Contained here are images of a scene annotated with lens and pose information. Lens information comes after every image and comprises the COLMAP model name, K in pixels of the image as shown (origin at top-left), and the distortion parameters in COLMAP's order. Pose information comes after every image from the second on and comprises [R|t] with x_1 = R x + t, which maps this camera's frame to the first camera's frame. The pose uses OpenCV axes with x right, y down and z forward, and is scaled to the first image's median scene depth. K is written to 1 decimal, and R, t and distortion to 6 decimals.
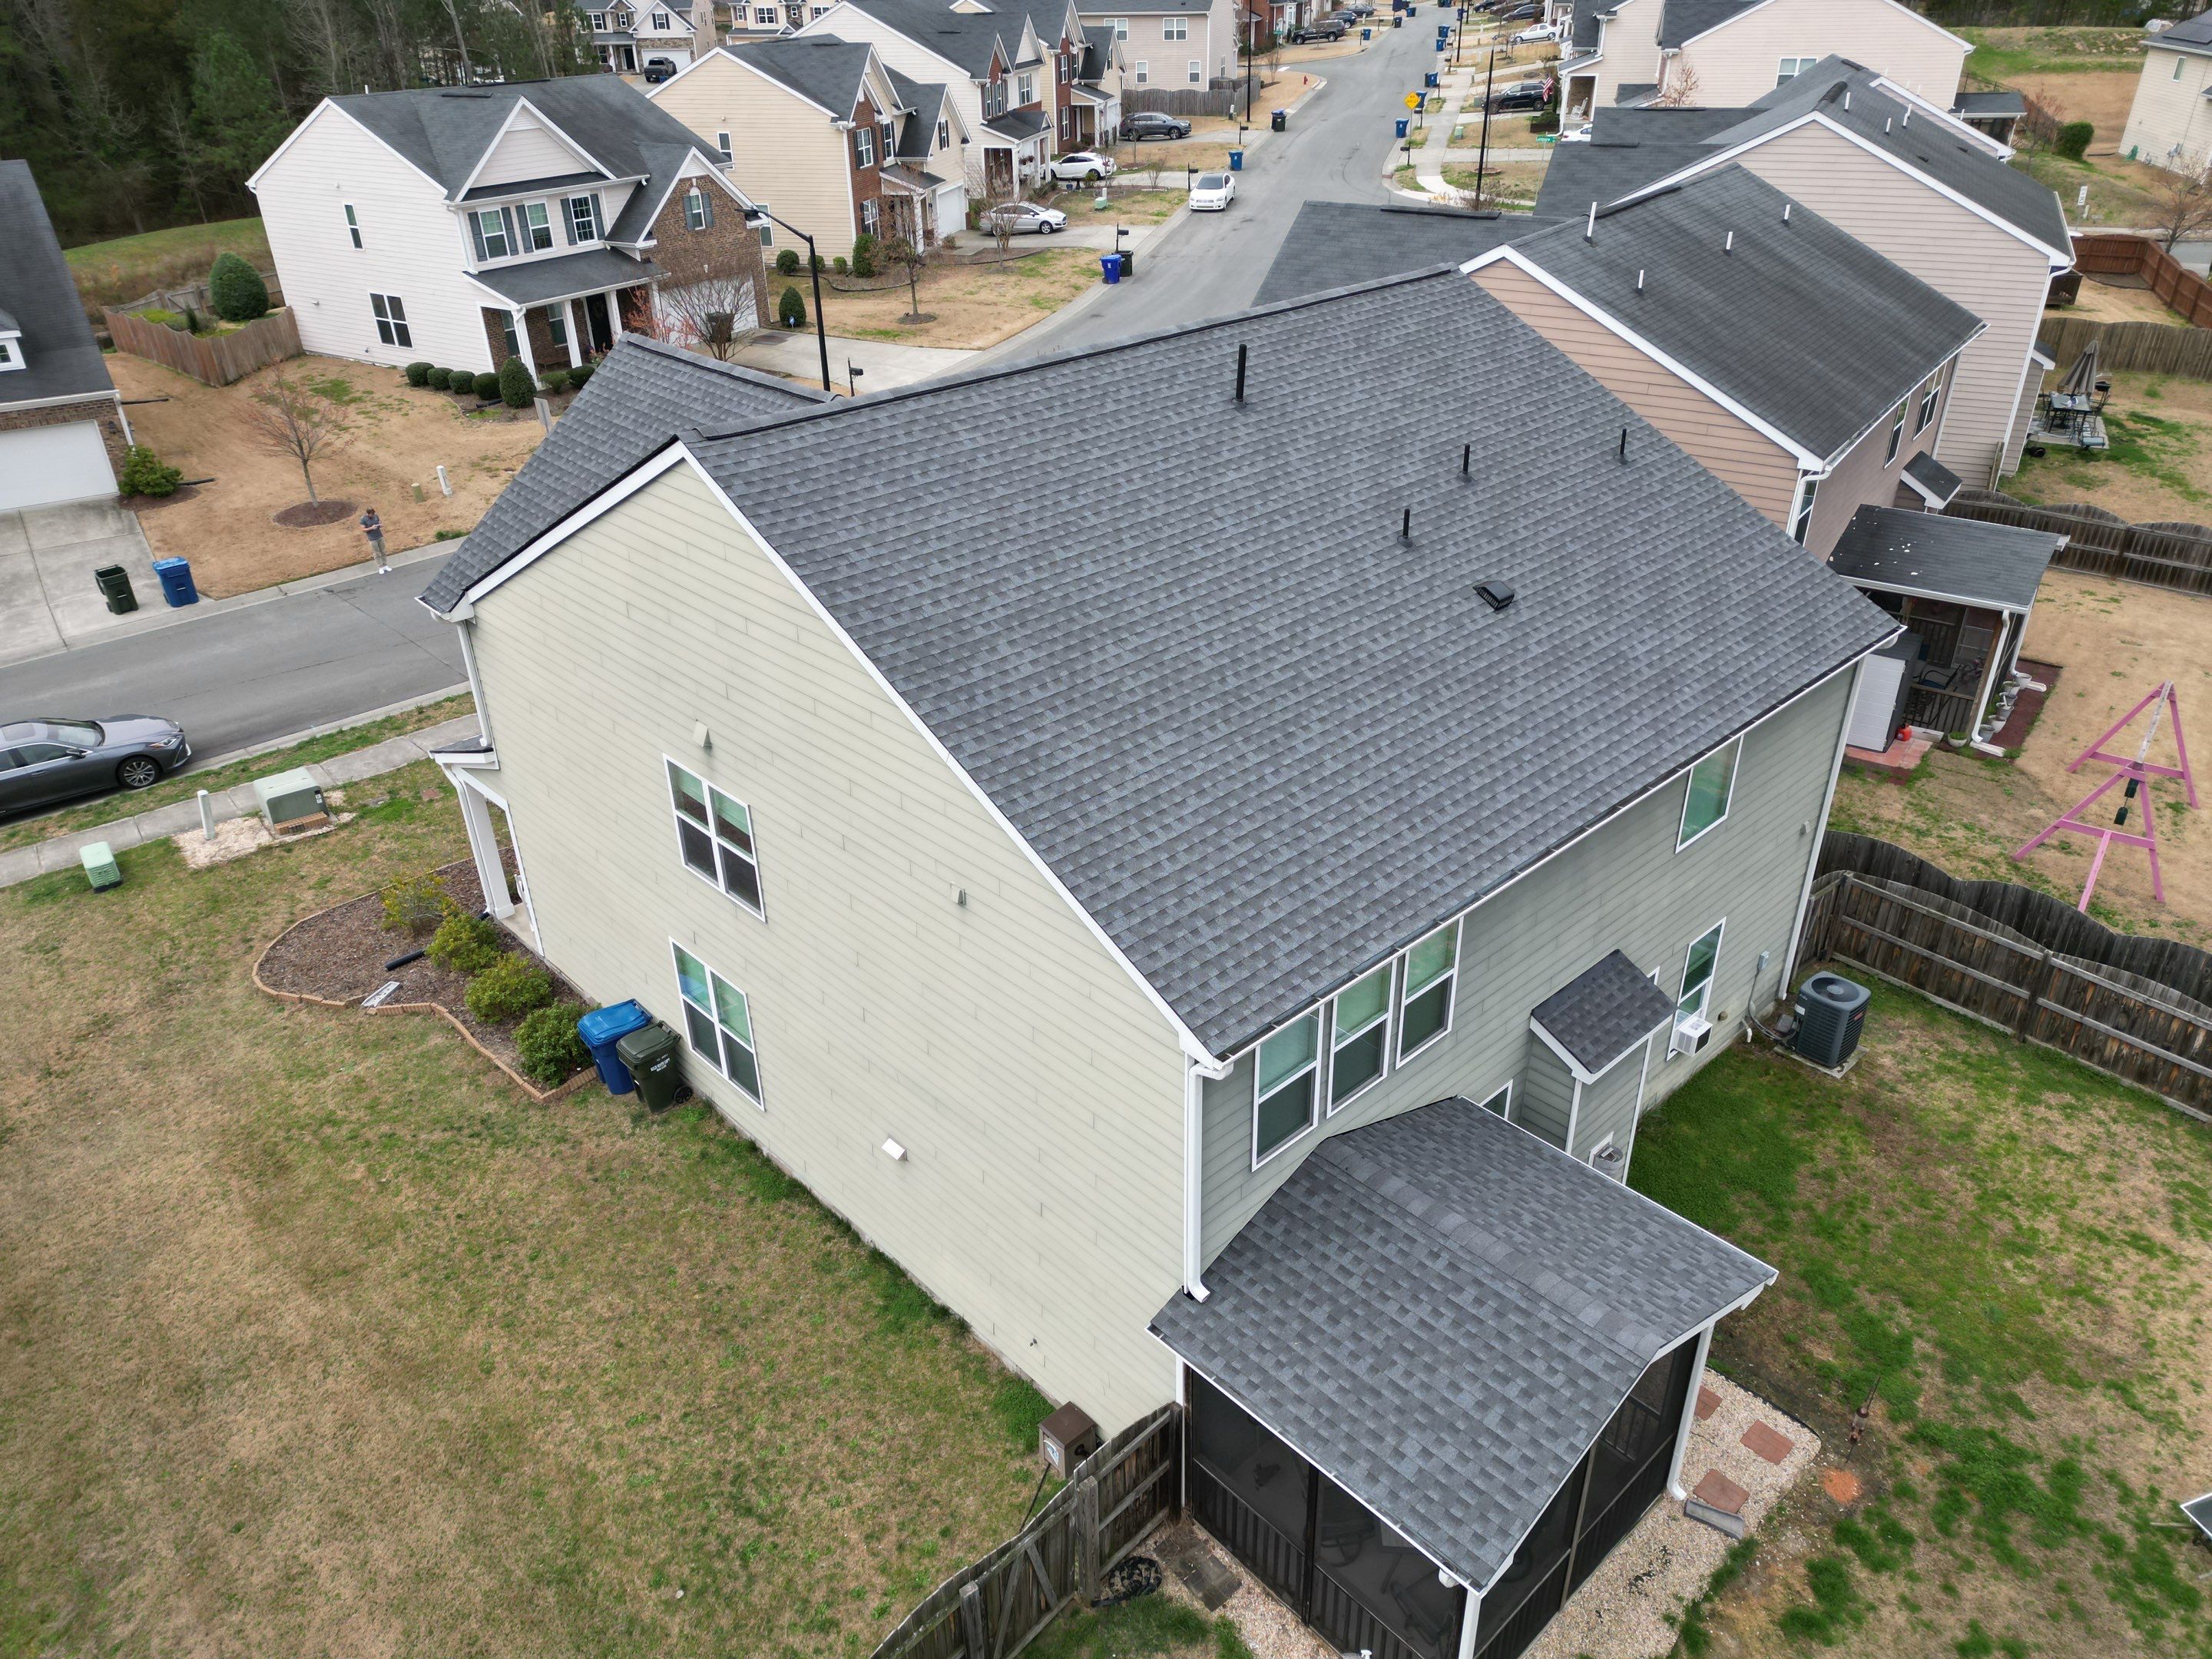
lens RADIAL K [[1536.1, 0, 1104.8], [0, 1536.1, 841.4], [0, 0, 1]] dist [0.083976, -0.077295]
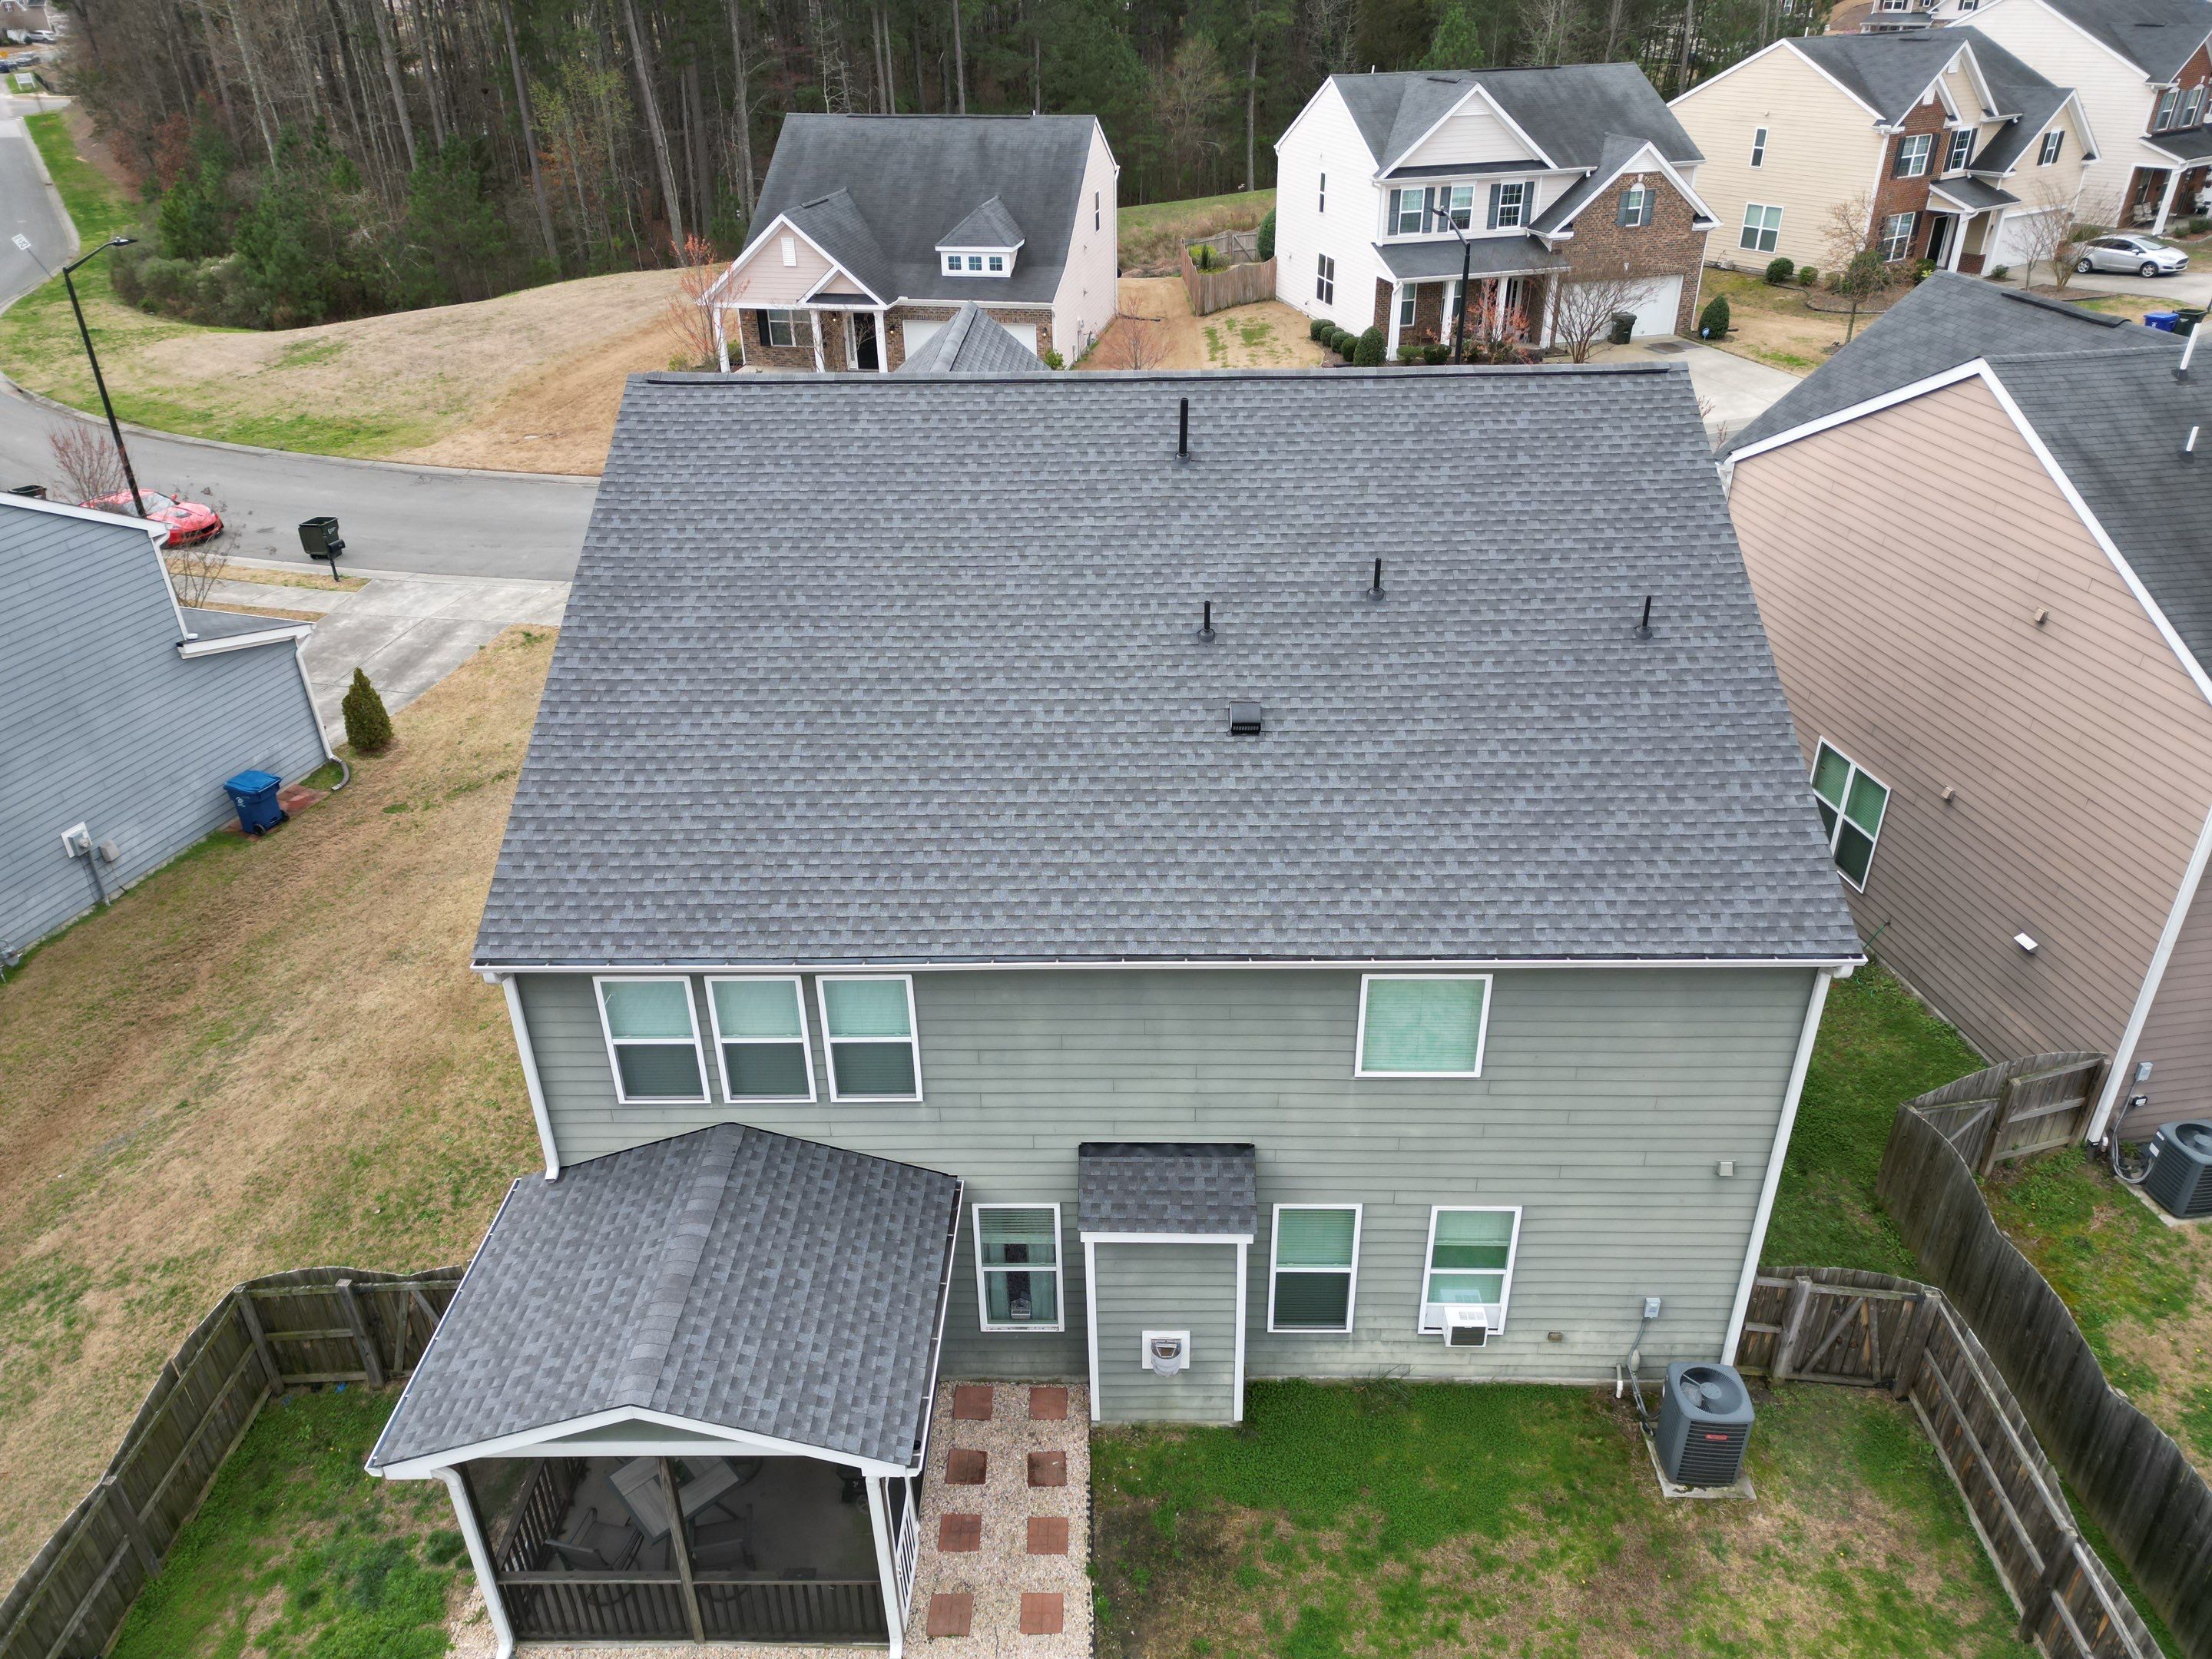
lens RADIAL K [[1536.1, 0, 1104.8], [0, 1536.1, 841.4], [0, 0, 1]] dist [0.083976, -0.077295]
pose [[0.715421, 0.354301, -0.602199, 0.766726], [-0.345151, 0.928599, 0.136292, -0.187249], [0.607489, 0.110343, 0.786626, 0.254780]]
